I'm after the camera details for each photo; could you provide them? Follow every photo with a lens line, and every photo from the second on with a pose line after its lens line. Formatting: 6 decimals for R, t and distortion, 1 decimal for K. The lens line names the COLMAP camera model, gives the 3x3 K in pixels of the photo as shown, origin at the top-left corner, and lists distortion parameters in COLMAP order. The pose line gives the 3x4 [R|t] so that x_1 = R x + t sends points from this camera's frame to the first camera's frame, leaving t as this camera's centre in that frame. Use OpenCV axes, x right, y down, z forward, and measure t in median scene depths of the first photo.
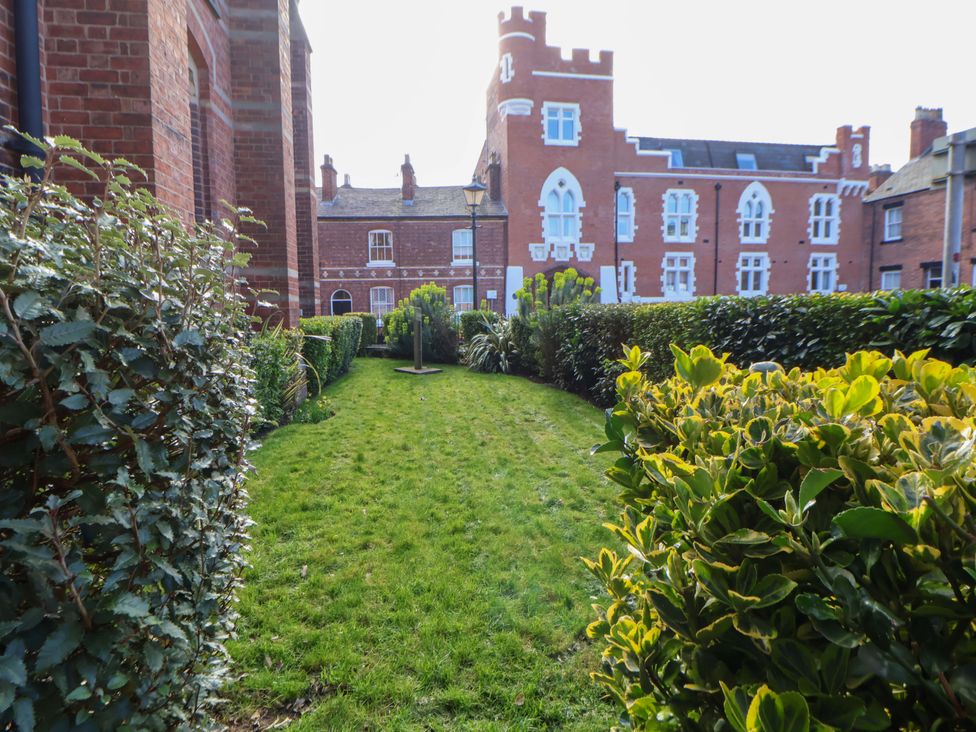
lens RADIAL K [[502.0, 0, 482.4], [0, 502.0, 353.5], [0, 0, 1]] dist [0.001164, -0.013579]
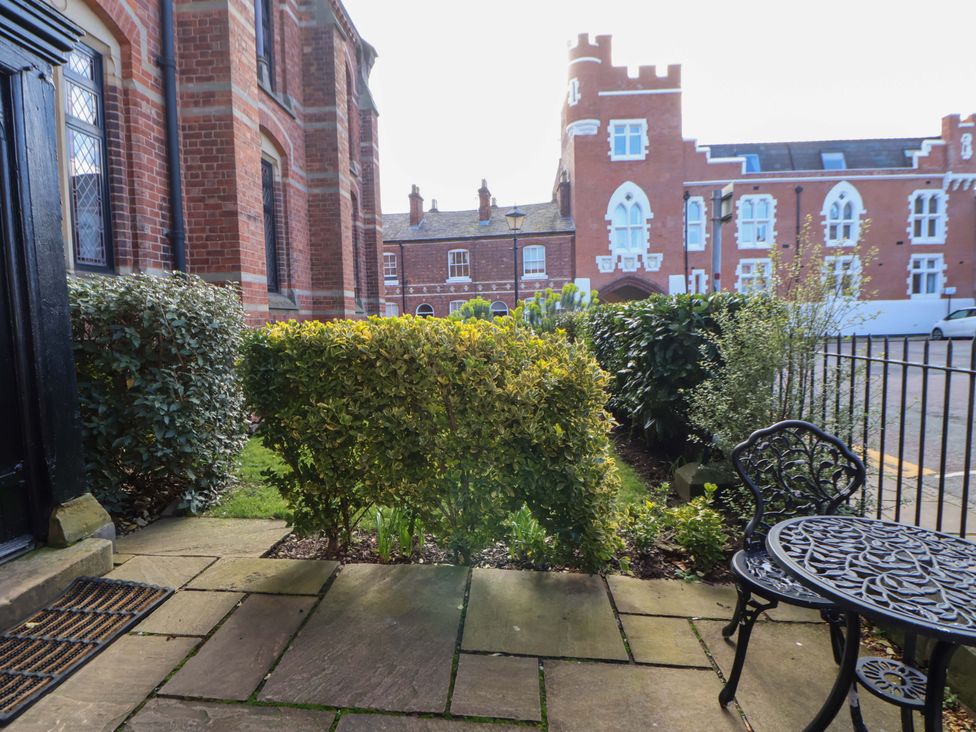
lens RADIAL K [[502.7, 0, 480.2], [0, 502.7, 364.0], [0, 0, 1]] dist [-0.002252, -0.011049]
pose [[0.978162, 0.004203, -0.207800, 0.073858], [-0.004647, 0.999988, -0.001648, 0.008981], [0.207790, 0.002578, 0.978170, -0.075337]]
